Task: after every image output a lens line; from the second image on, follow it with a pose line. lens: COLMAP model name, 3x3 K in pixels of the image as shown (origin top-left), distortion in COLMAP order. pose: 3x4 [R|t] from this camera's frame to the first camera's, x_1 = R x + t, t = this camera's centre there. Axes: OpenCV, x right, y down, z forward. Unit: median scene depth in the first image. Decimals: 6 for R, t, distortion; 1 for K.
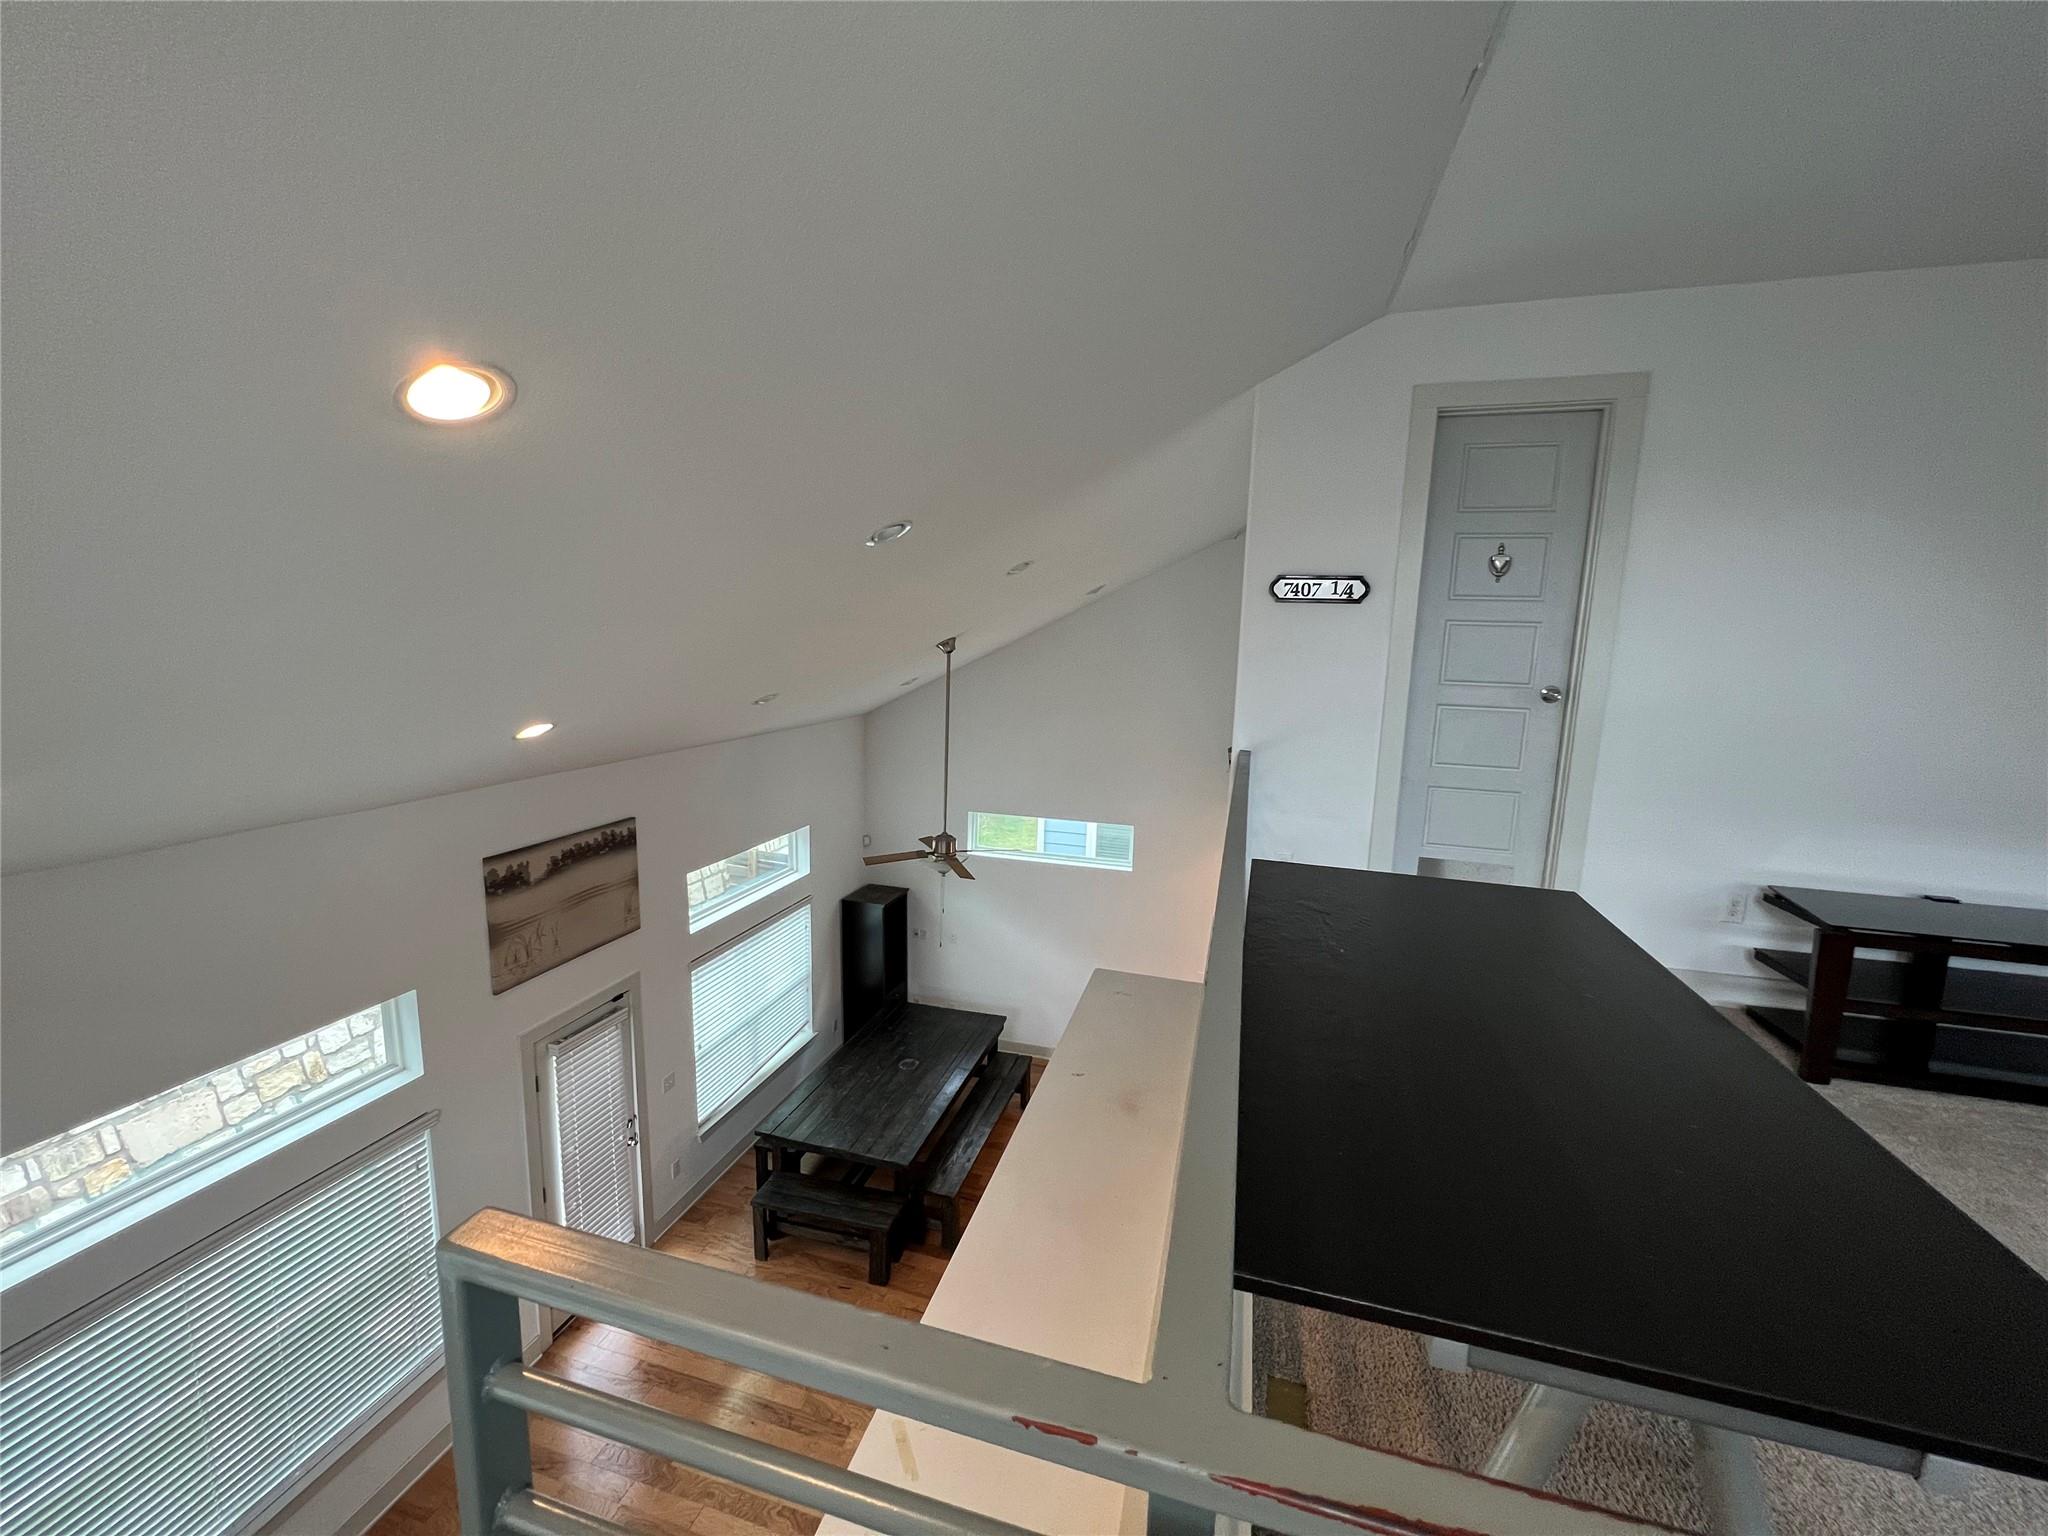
lens RADIAL K [[818.5, 0, 1023.6], [0, 818.5, 769.4], [0, 0, 1]] dist [0.000146, 0.000049]
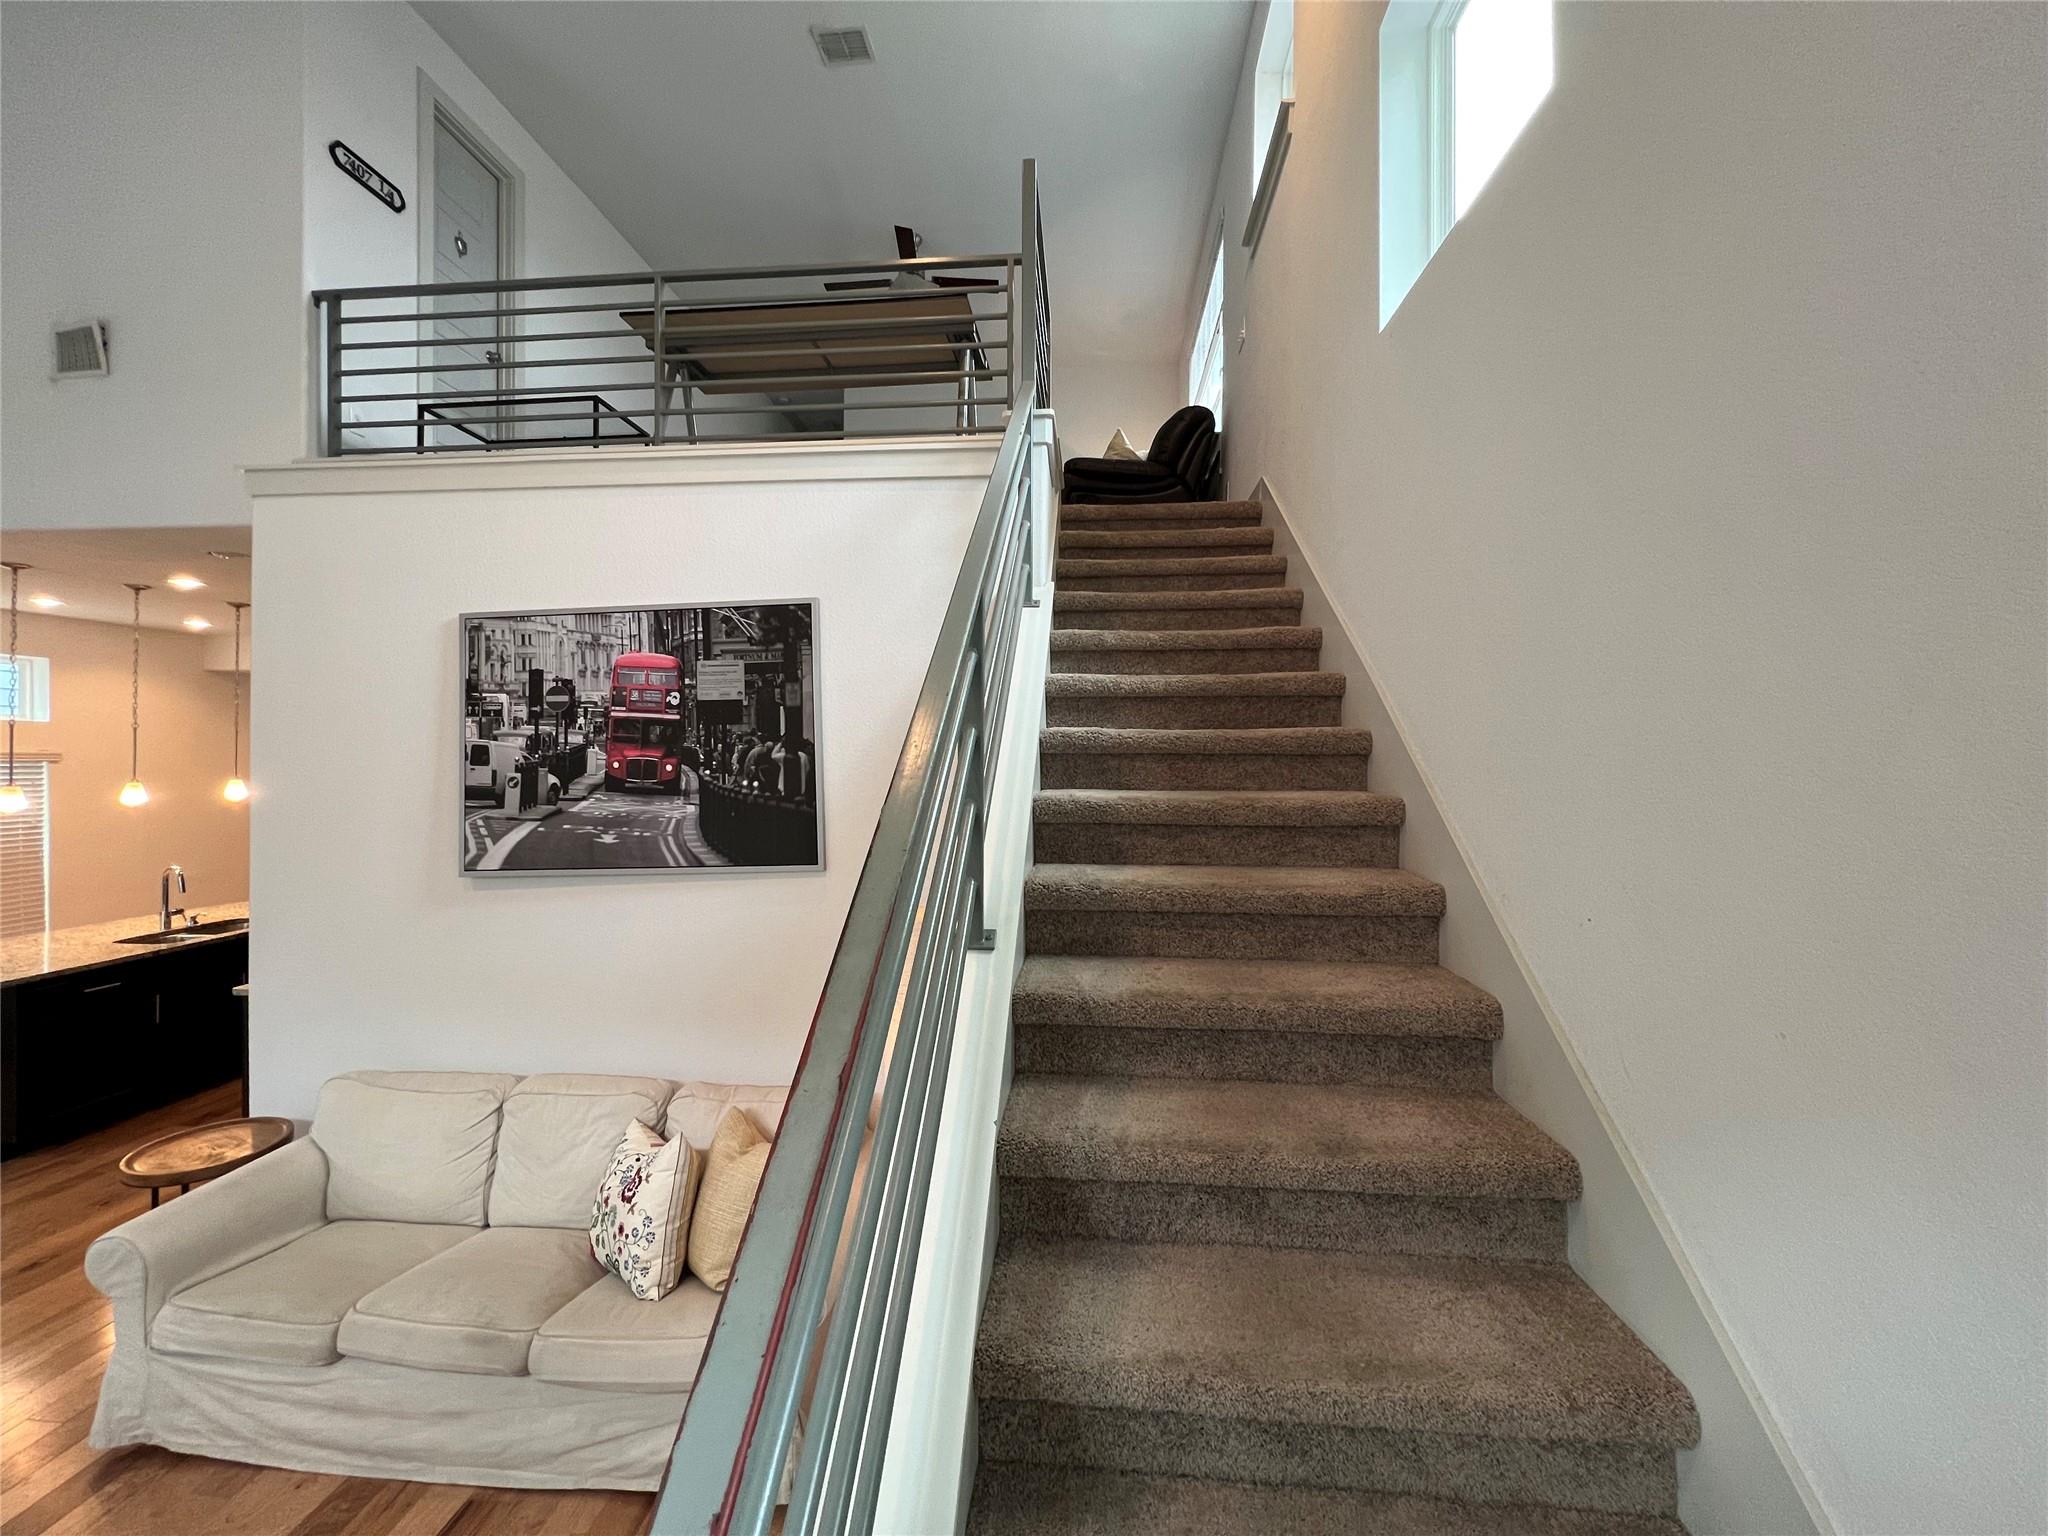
lens RADIAL K [[818.5, 0, 1015.9], [0, 818.5, 768.2], [0, 0, 1]] dist [0.000146, 0.000049]
pose [[-0.191978, -0.028171, 0.980995, -0.691812], [0.140830, 0.988452, 0.055945, 0.474173], [-0.971242, 0.148894, -0.185794, 0.309744]]
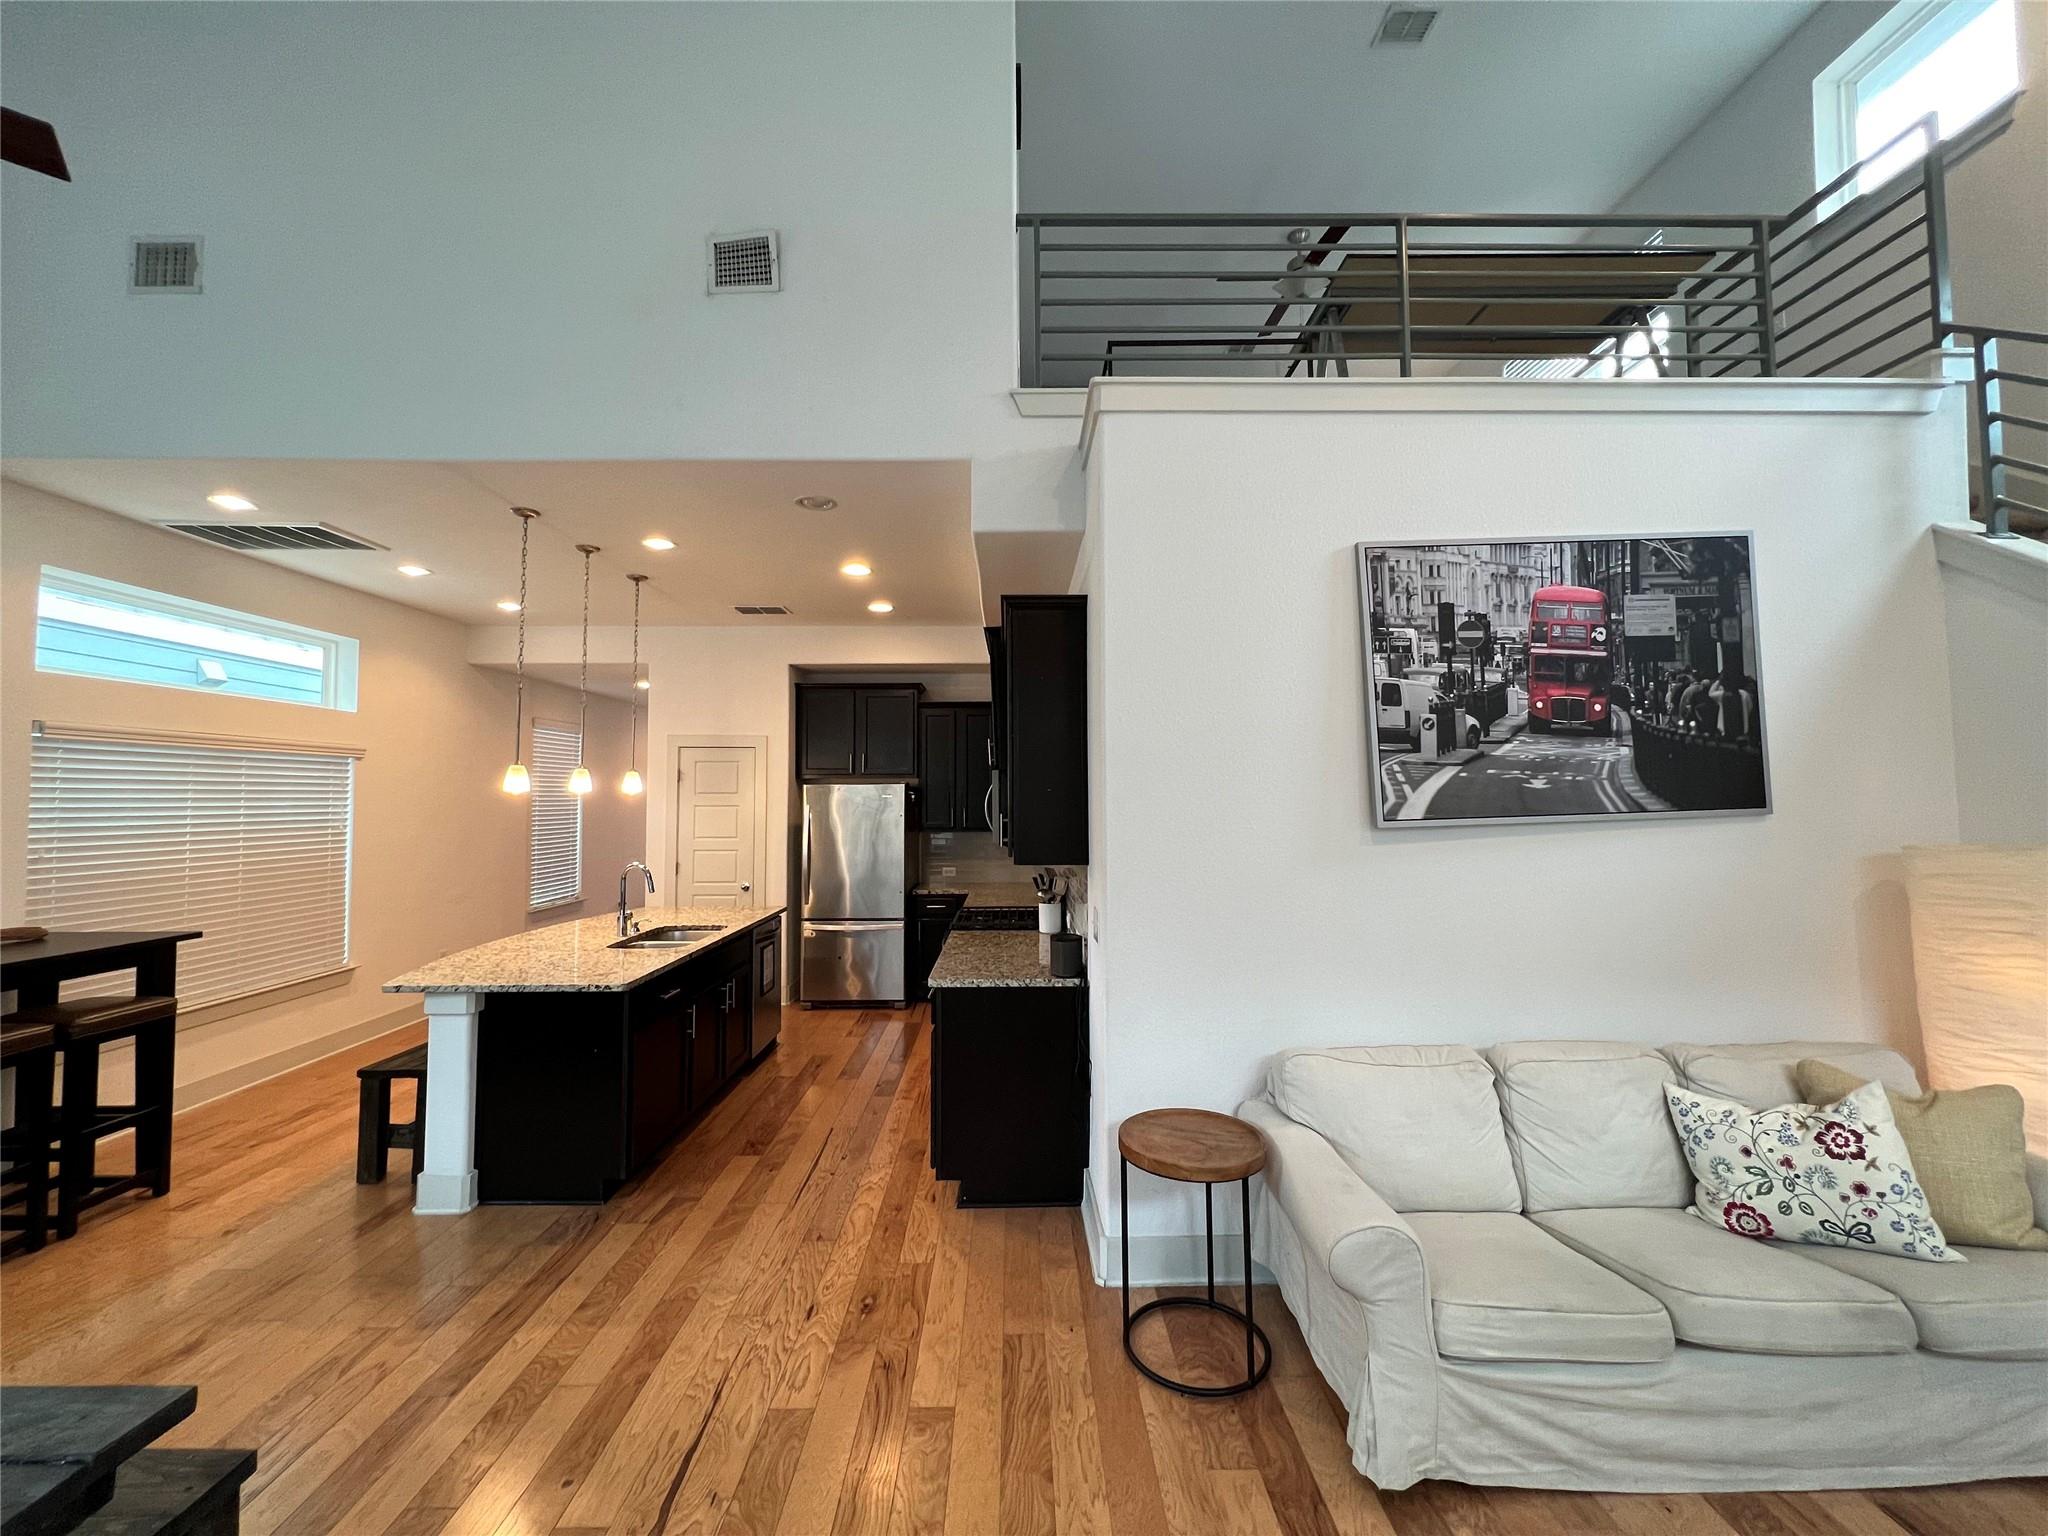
lens RADIAL K [[818.5, 0, 1021.0], [0, 818.5, 768.8], [0, 0, 1]] dist [0.000146, 0.000049]
pose [[-0.290140, 0.021428, 0.956744, -0.468569], [0.143484, 0.989422, 0.021353, 0.443291], [-0.946166, 0.143473, -0.290146, 1.013404]]
